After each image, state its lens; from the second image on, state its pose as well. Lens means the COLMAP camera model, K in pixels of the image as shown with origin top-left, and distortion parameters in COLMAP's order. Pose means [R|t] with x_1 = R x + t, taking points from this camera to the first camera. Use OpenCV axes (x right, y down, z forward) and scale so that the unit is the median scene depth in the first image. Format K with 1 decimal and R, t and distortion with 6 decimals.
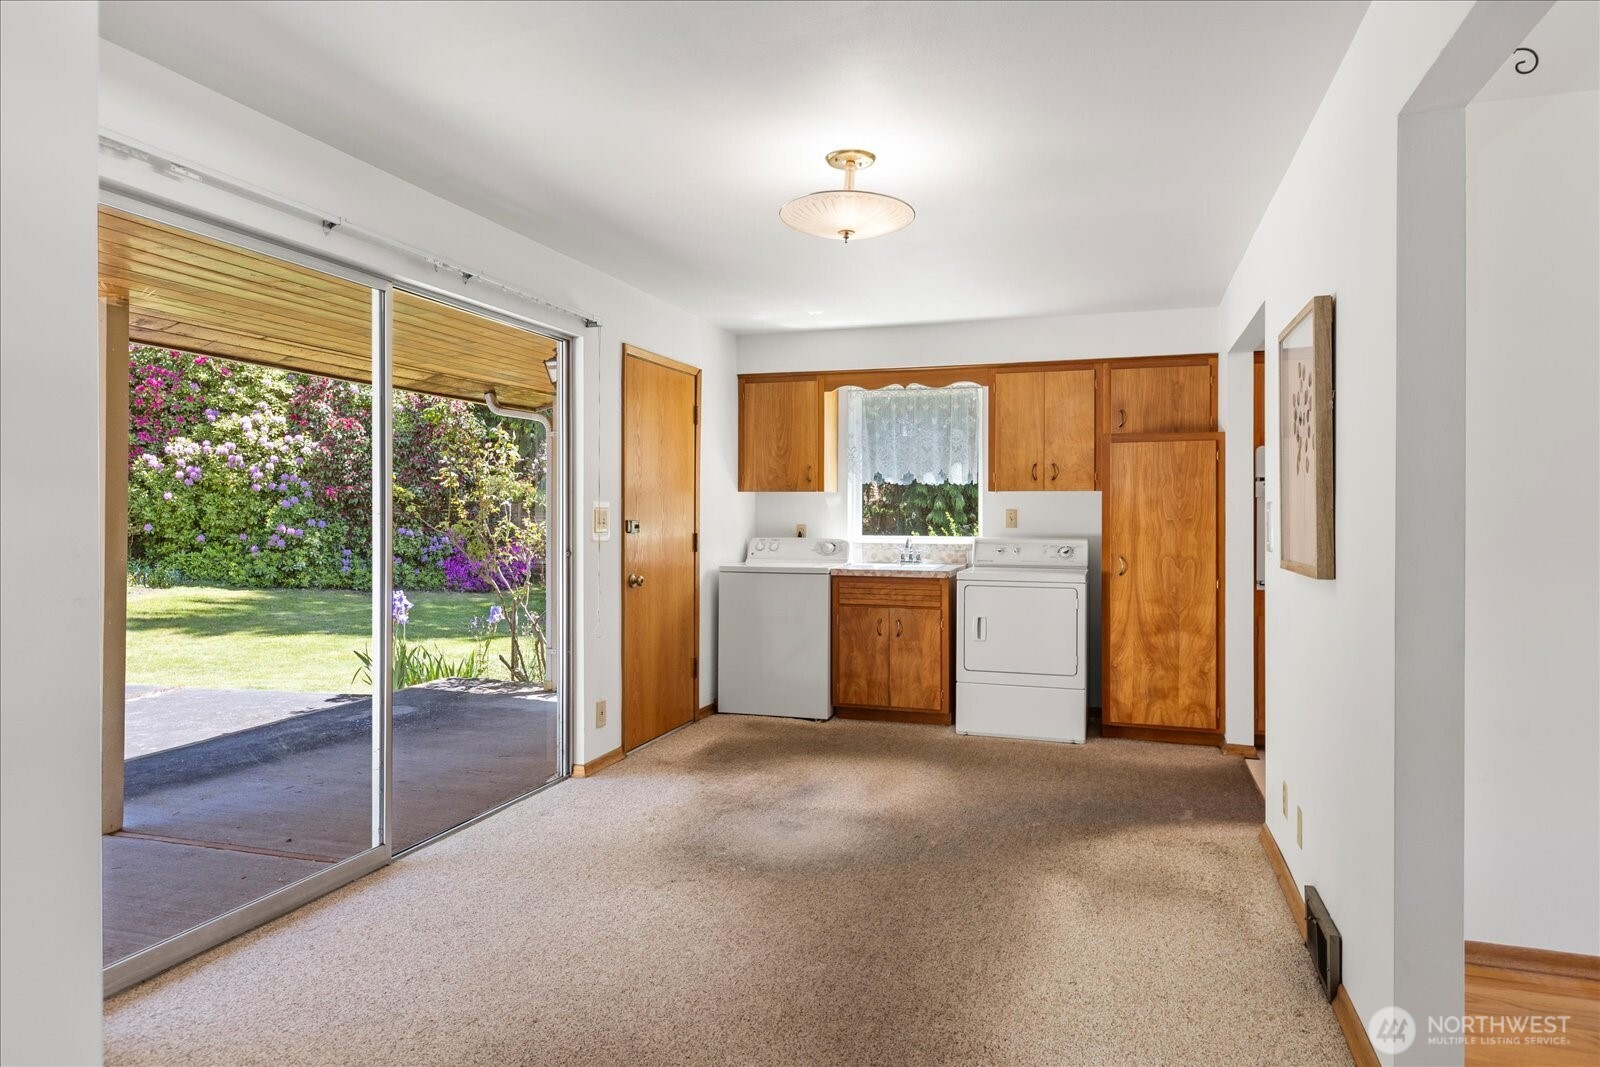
lens RADIAL K [[952.2, 0, 789.3], [0, 952.2, 504.7], [0, 0, 1]] dist [0.000111, -0.000569]
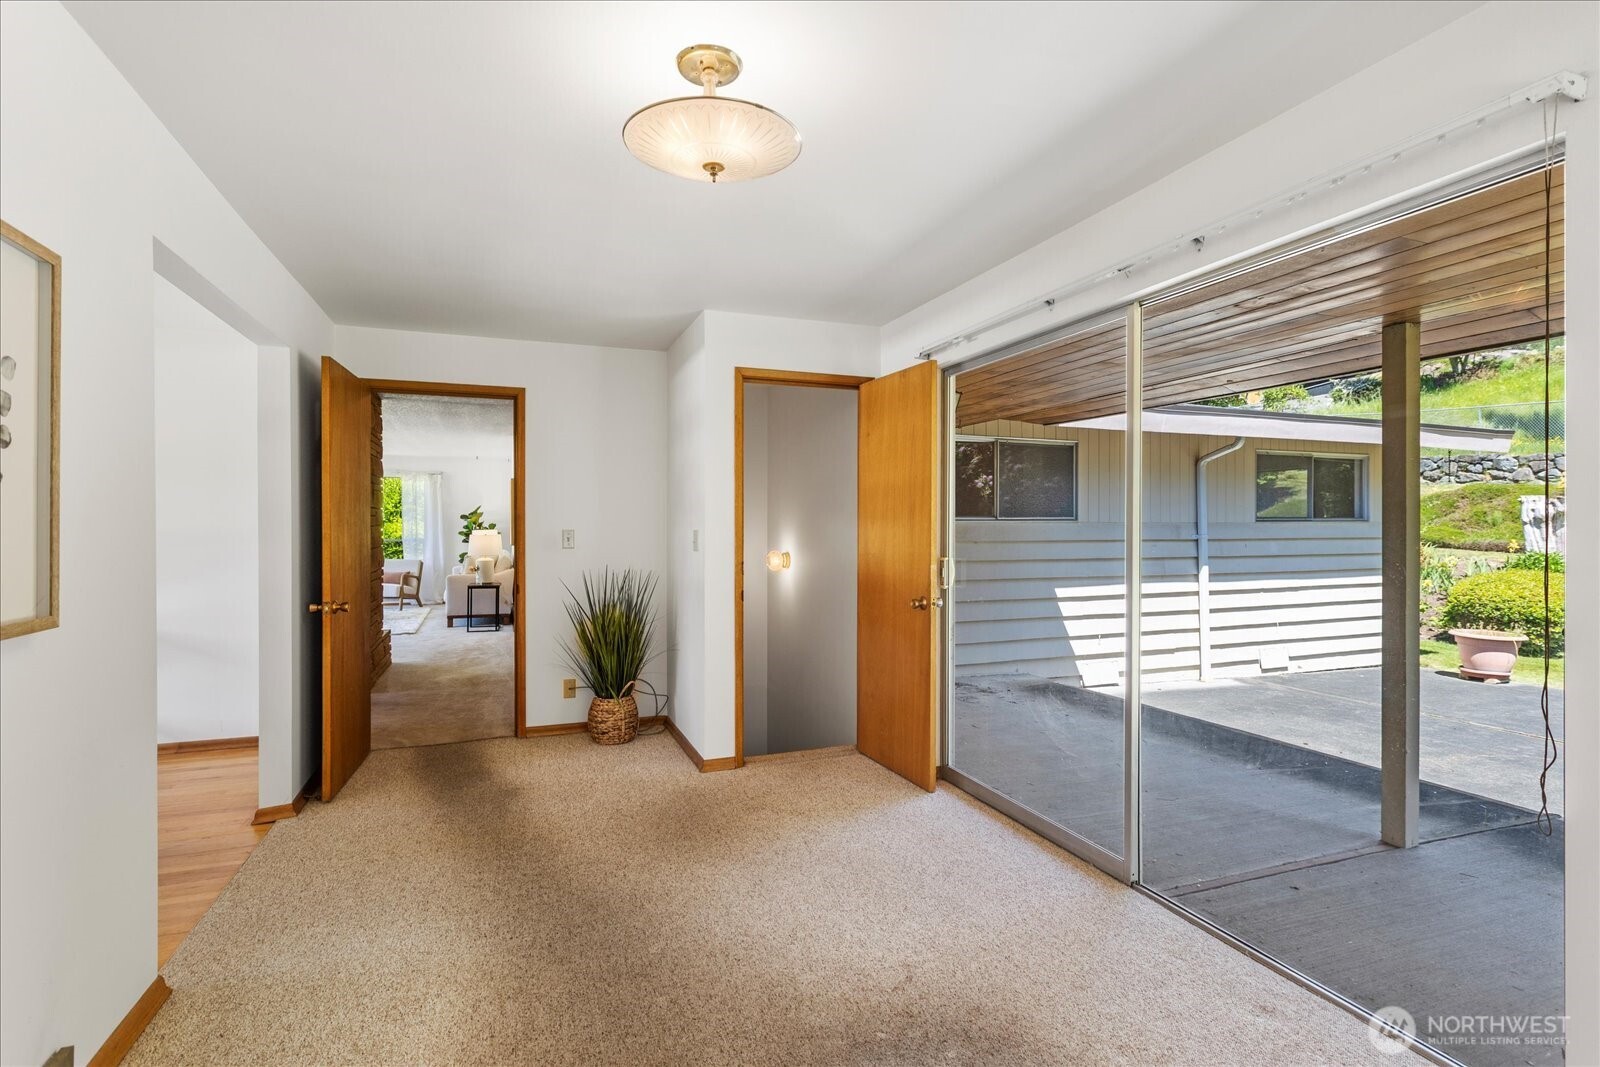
lens RADIAL K [[752.6, 0, 786.2], [0, 752.6, 533.9], [0, 0, 1]] dist [0.010623, -0.002849]
pose [[-0.774724, 0.002089, -0.632297, 0.060222], [0.003945, 0.999991, -0.001530, 0.000849], [0.632288, -0.003680, -0.774725, 0.229549]]
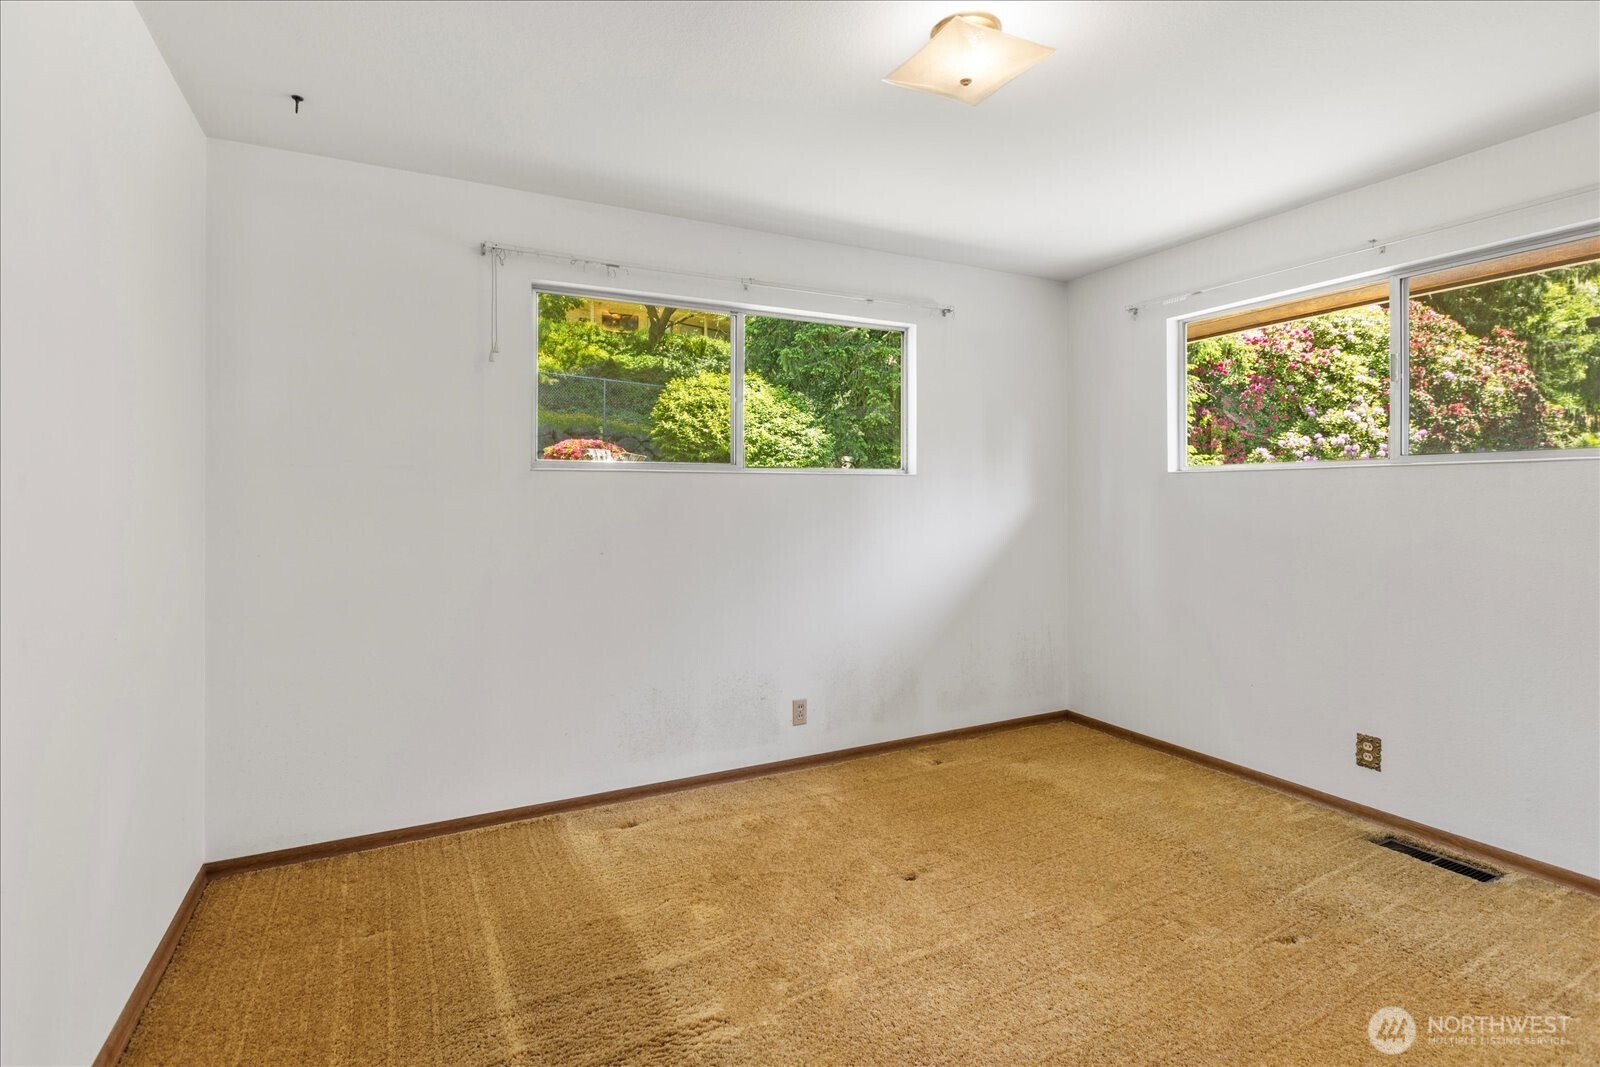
lens RADIAL K [[752.6, 0, 744.7], [0, 752.6, 499.9], [0, 0, 1]] dist [0.010623, -0.002849]
pose [[0.705237, -0.000464, -0.708972, -0.449851], [0.007187, 0.999953, 0.006495, 0.001161], [0.708935, -0.009676, 0.705207, -0.119682]]
